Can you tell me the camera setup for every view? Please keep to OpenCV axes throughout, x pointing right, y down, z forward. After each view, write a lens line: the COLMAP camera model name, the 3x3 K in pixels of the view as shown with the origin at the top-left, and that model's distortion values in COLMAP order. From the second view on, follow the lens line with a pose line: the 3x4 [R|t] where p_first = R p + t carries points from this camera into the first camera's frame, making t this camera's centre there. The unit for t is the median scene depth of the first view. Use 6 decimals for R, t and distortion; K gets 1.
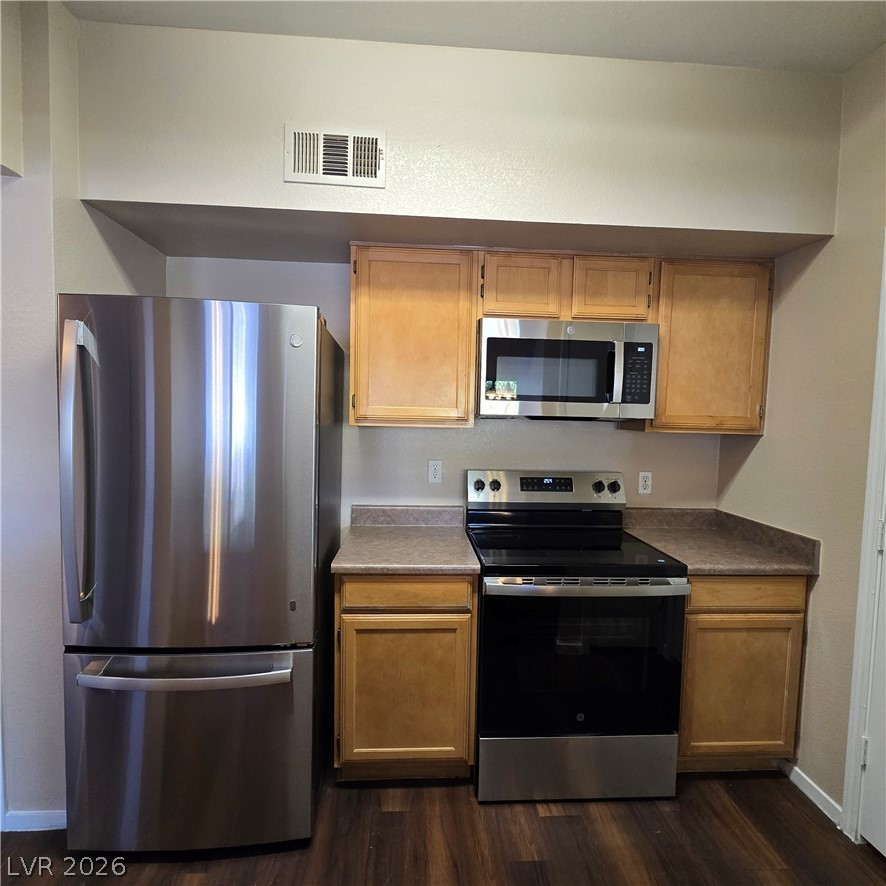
lens RADIAL K [[483.5, 0, 437.9], [0, 483.5, 446.7], [0, 0, 1]] dist [-0.003771, -0.001767]
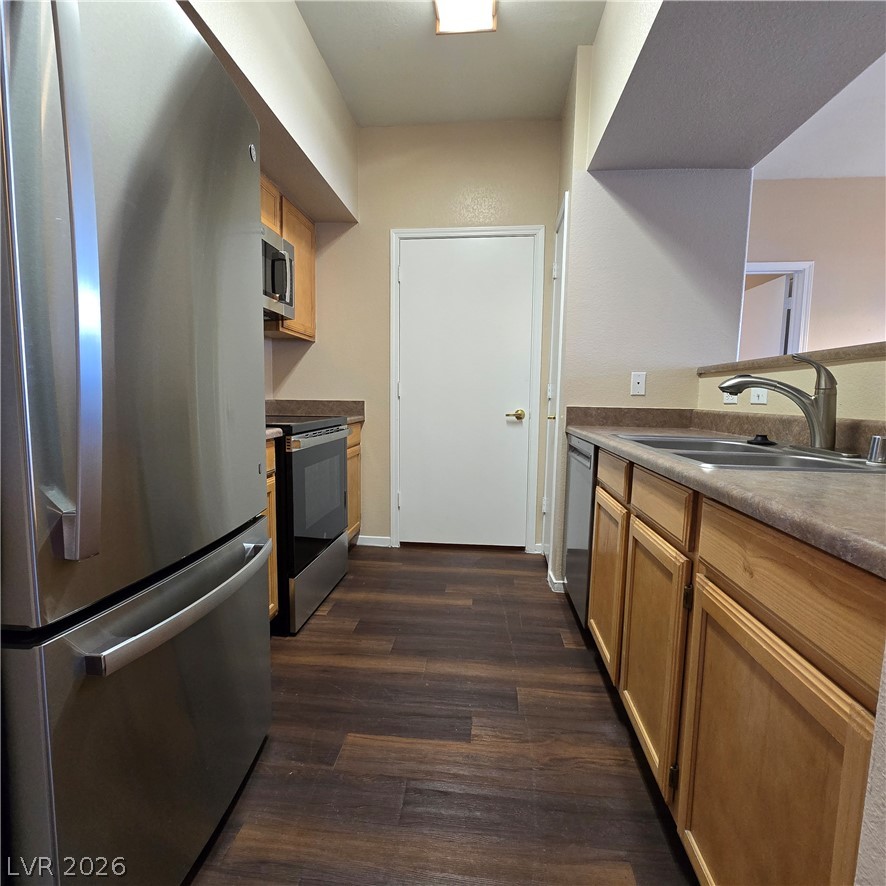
lens RADIAL K [[483.5, 0, 437.9], [0, 483.5, 446.7], [0, 0, 1]] dist [-0.003771, -0.001767]
pose [[0.164914, -0.125028, 0.978351, -0.938115], [0.054164, 0.991584, 0.117589, 0.173434], [-0.984820, 0.033600, 0.170298, 0.451758]]
